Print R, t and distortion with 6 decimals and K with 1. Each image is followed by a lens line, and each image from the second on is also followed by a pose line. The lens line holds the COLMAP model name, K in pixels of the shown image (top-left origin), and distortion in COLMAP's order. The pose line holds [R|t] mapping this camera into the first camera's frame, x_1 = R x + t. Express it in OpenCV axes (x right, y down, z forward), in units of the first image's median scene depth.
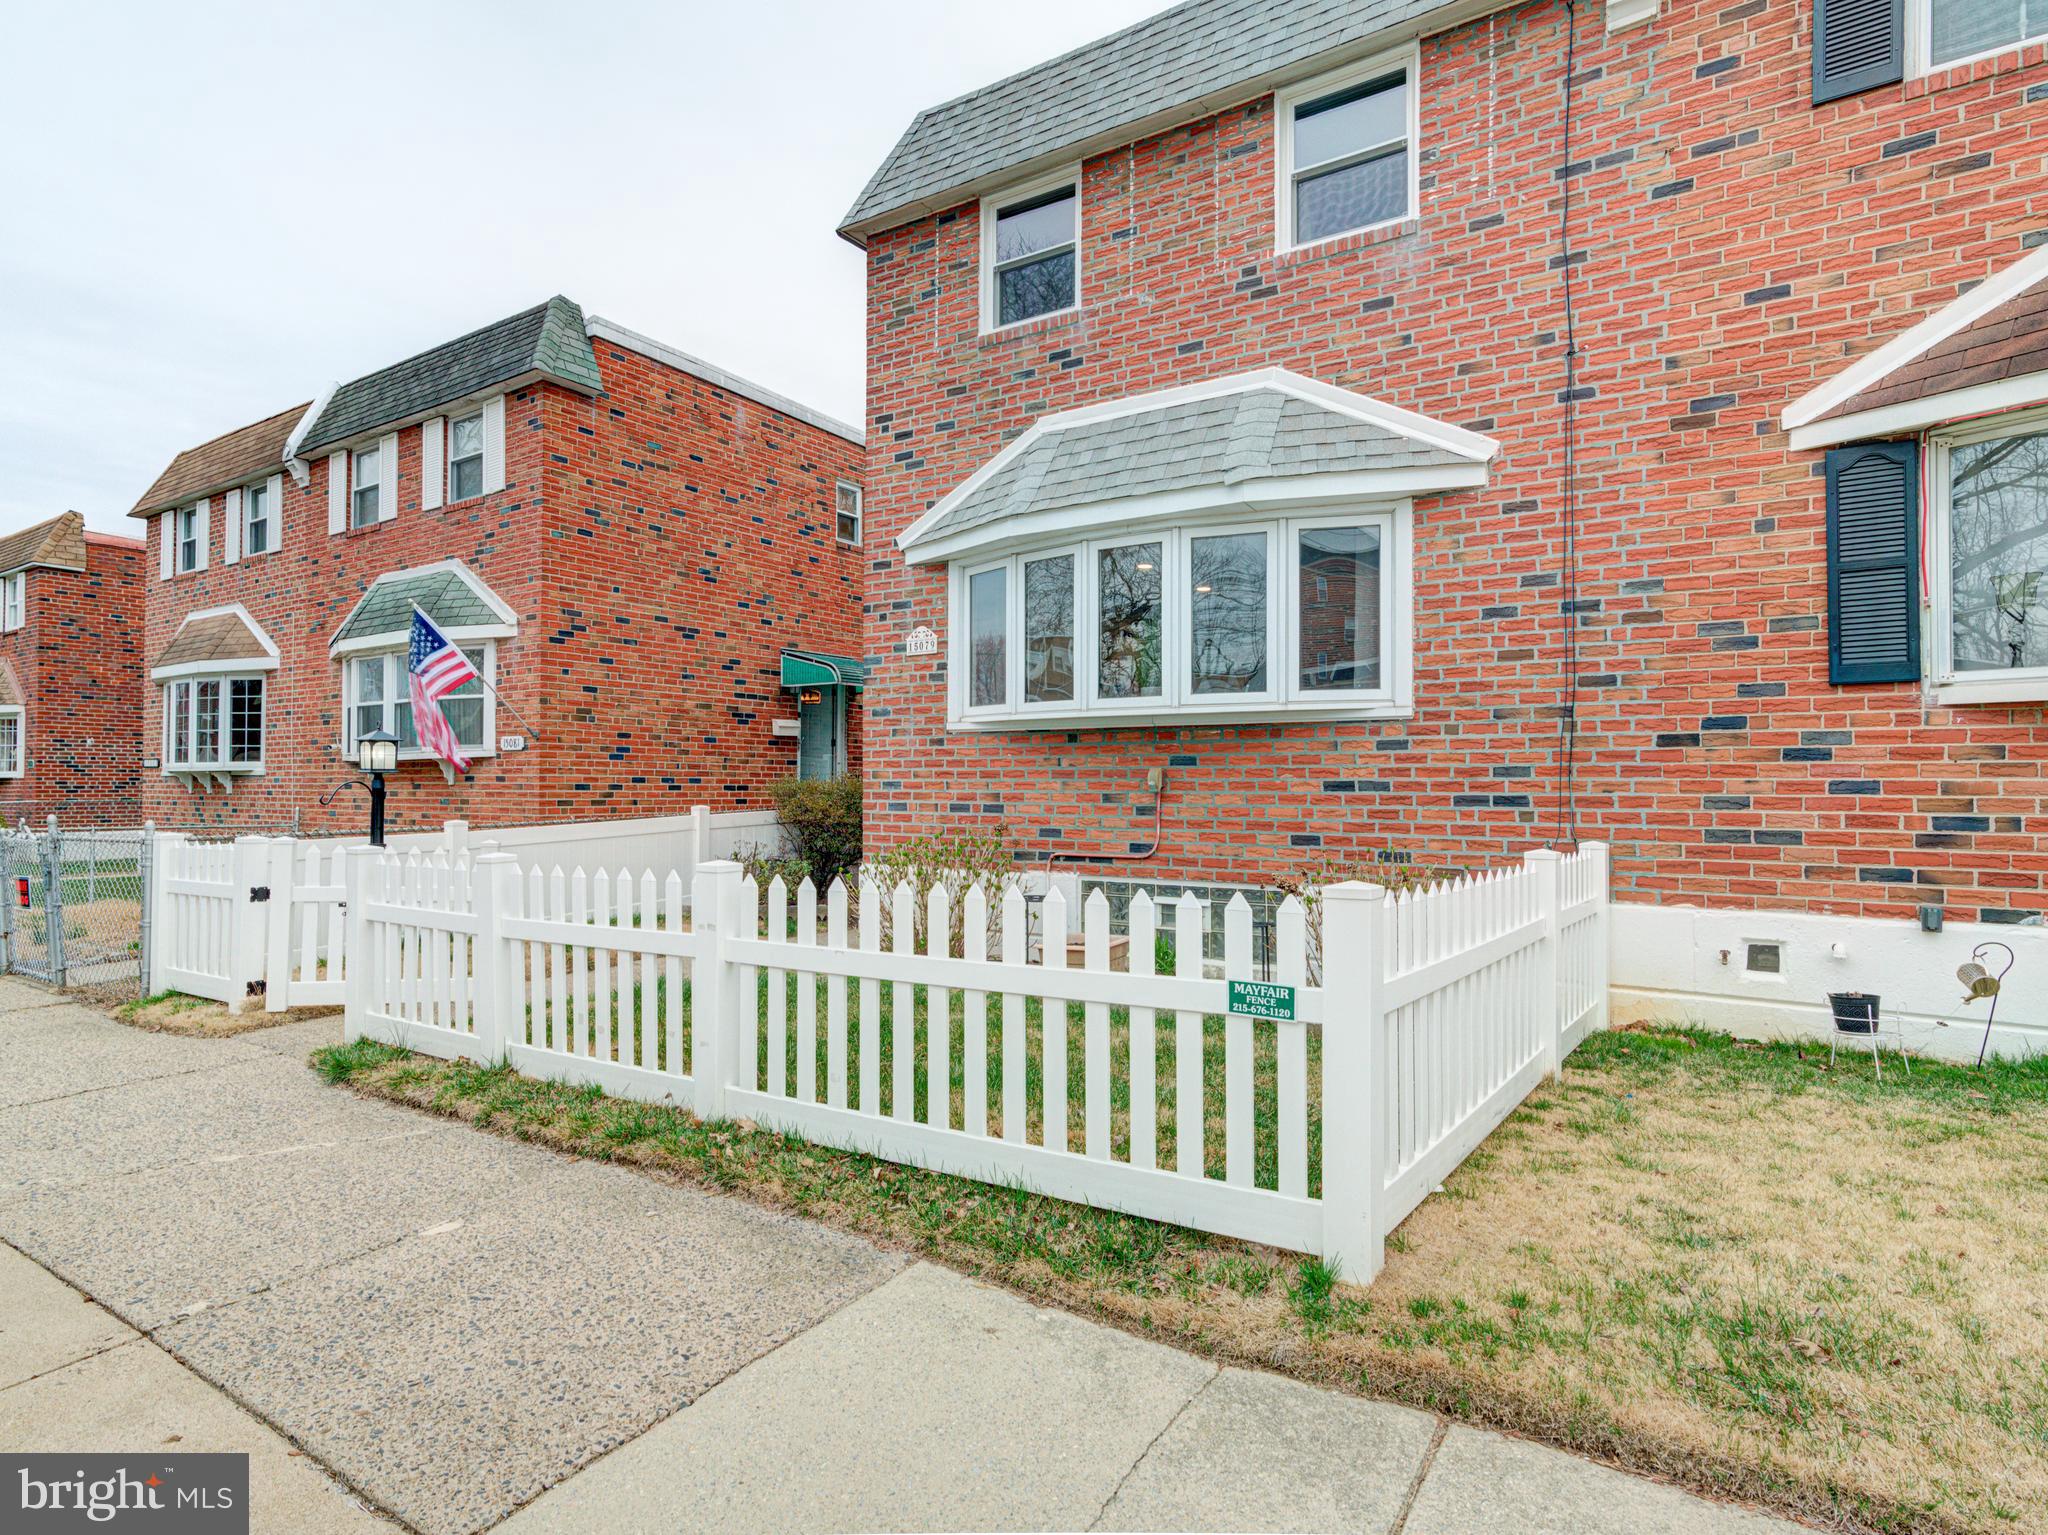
lens RADIAL K [[1066.2, 0, 1062.5], [0, 1066.2, 770.2], [0, 0, 1]] dist [-0.003630, 0.011846]
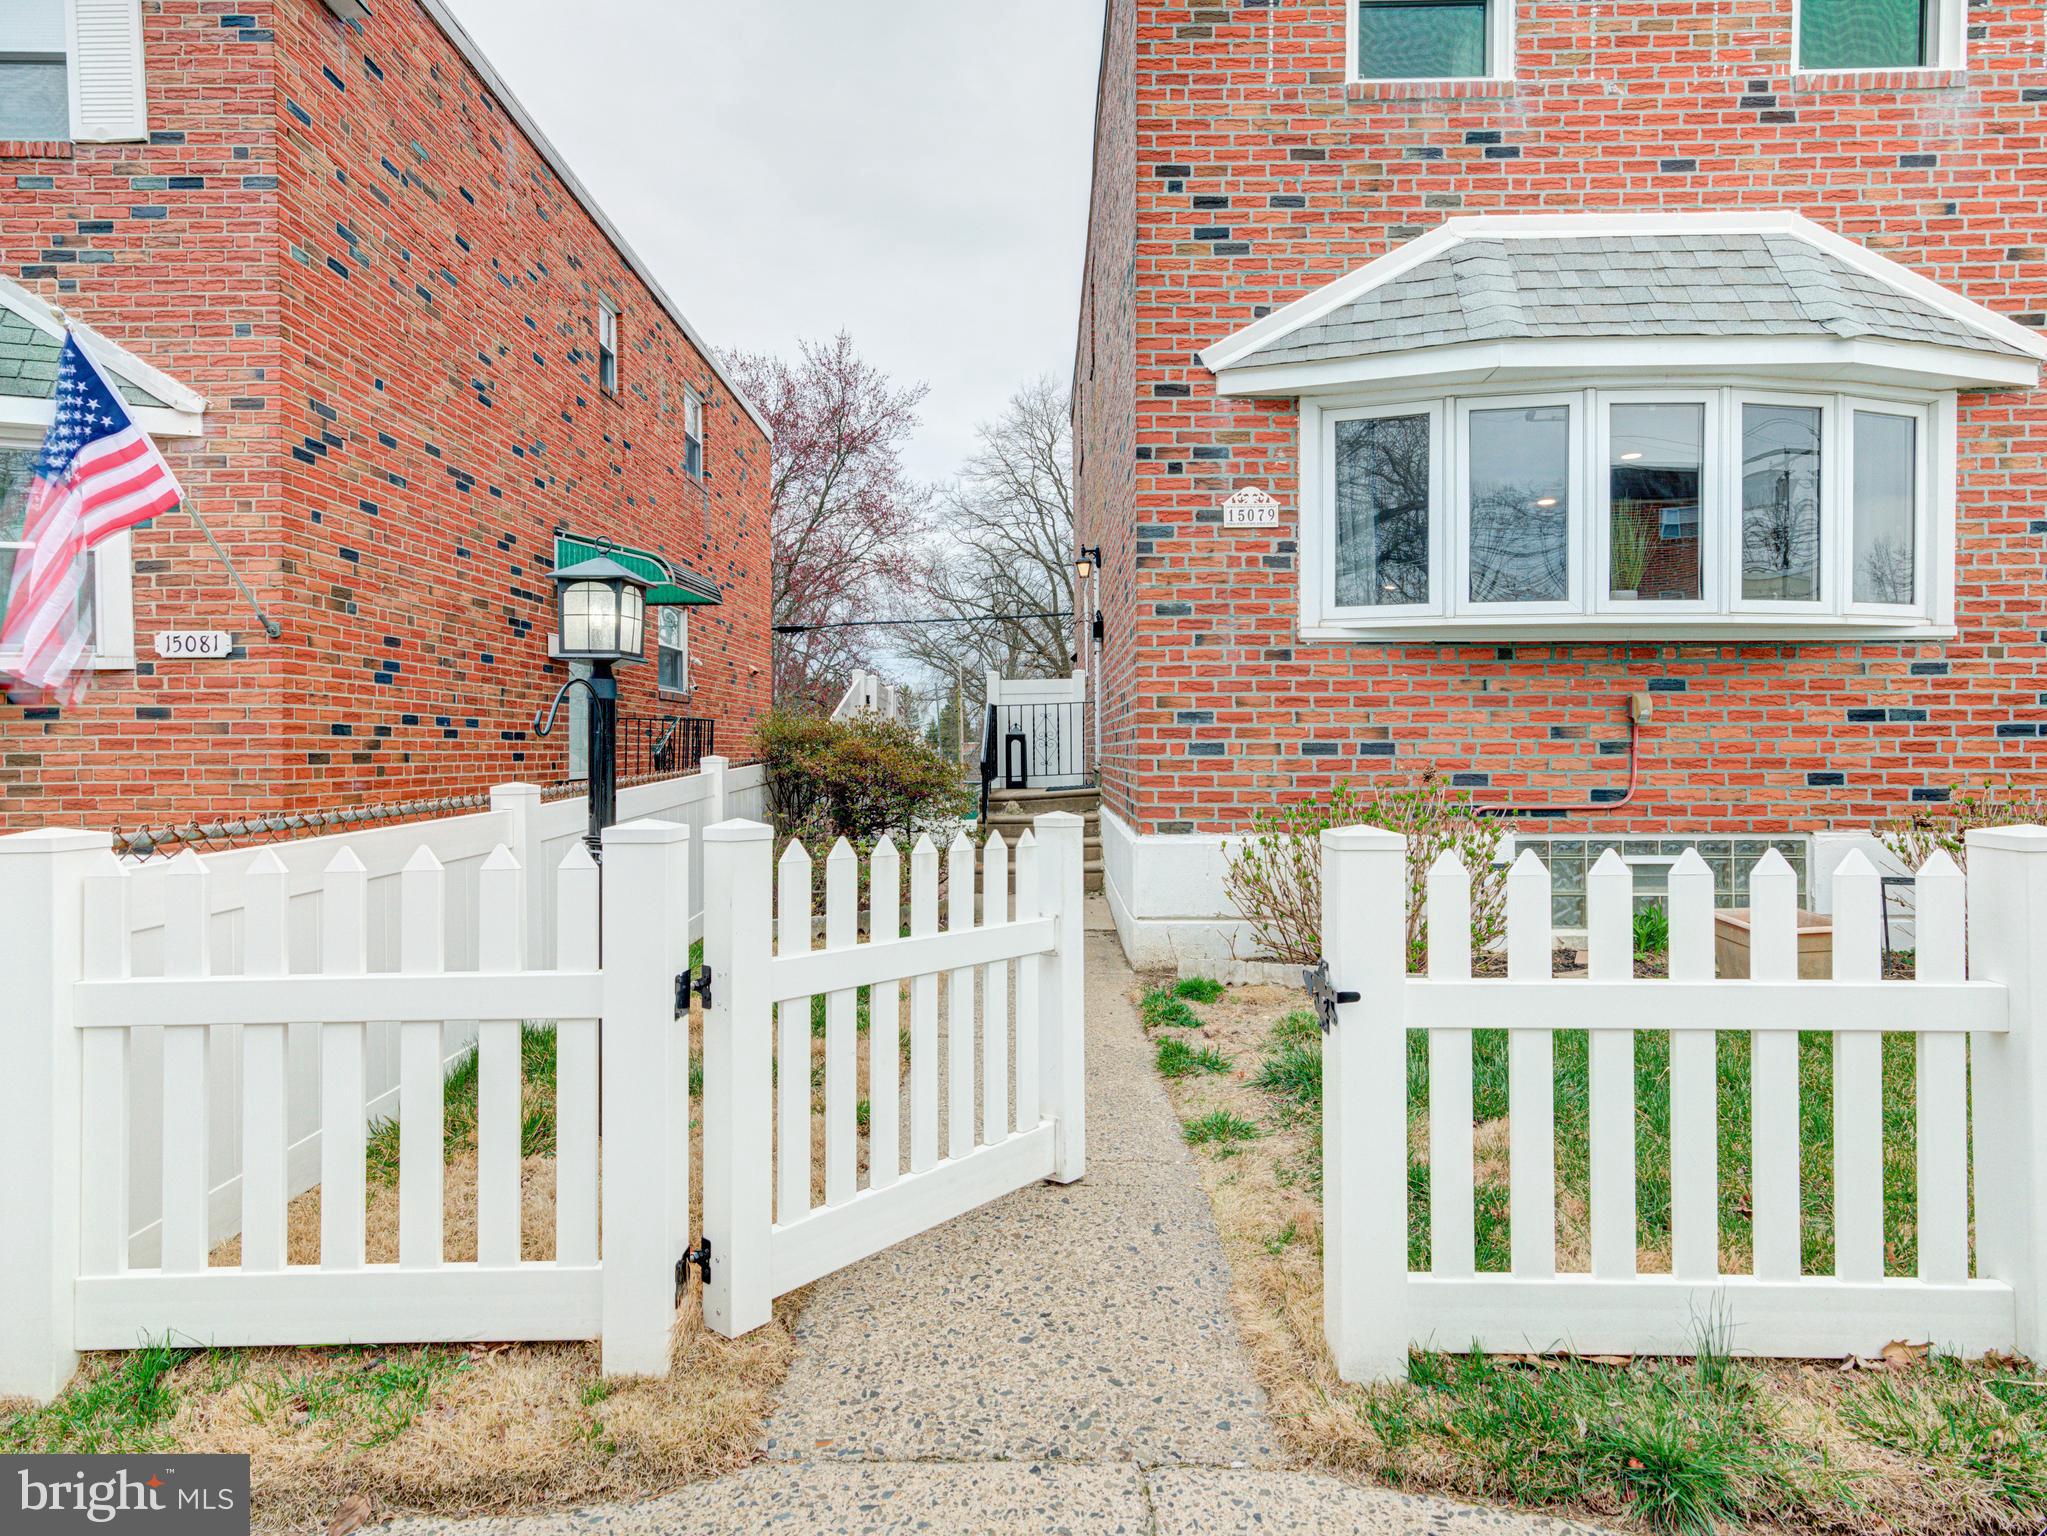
lens RADIAL K [[1065.7, 0, 1020.0], [0, 1065.7, 757.9], [0, 0, 1]] dist [-0.003630, 0.011846]
pose [[0.856060, -0.007900, 0.516815, -0.680582], [-0.002200, 0.999818, 0.018926, 0.030254], [-0.516871, -0.017339, 0.855888, 0.534428]]
